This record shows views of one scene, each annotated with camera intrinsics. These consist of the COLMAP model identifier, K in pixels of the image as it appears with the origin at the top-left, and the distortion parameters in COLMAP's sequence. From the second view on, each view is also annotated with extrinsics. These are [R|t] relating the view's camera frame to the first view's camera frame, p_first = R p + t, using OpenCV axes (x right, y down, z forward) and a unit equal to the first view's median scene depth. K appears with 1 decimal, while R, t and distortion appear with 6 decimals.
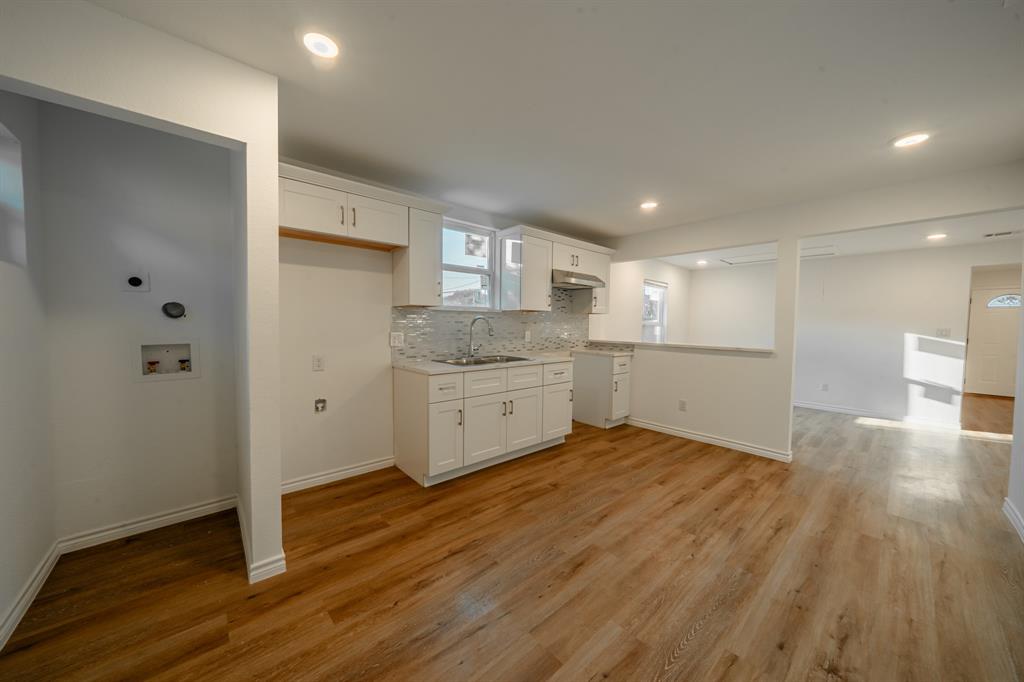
lens RADIAL K [[354.9, 0, 515.7], [0, 354.9, 341.4], [0, 0, 1]] dist [-0.002544, 0.000135]
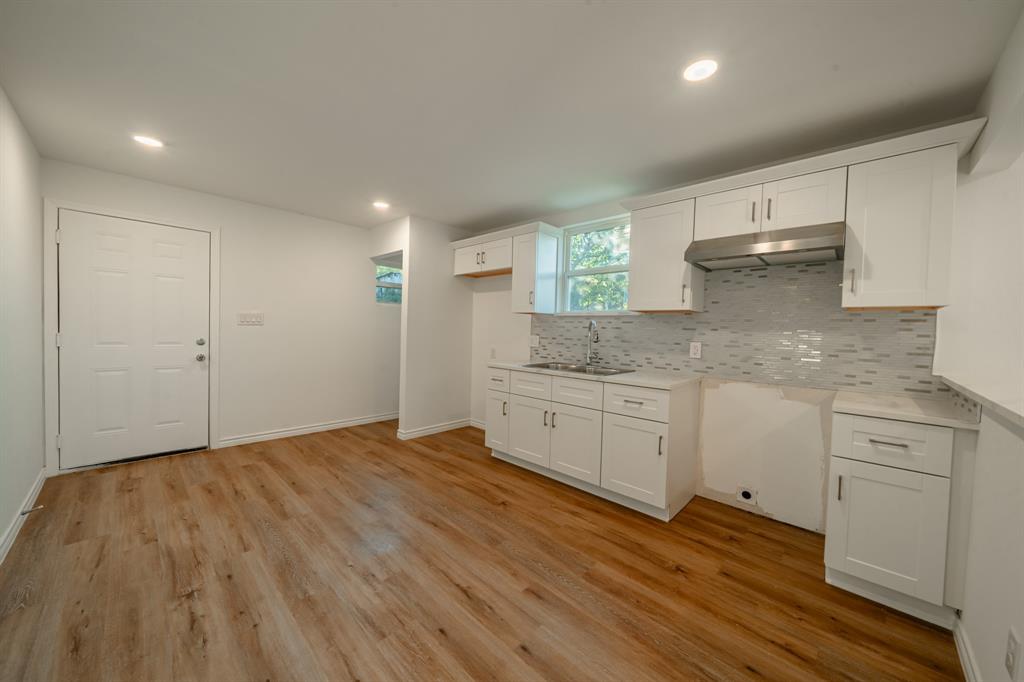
lens RADIAL K [[374.4, 0, 506.5], [0, 374.4, 344.4], [0, 0, 1]] dist [0.000494, 0.000216]
pose [[0.062199, 0.034235, -0.997476, 1.069885], [-0.072900, 0.996898, 0.029670, -0.030415], [0.995398, 0.070870, 0.064502, 0.932589]]
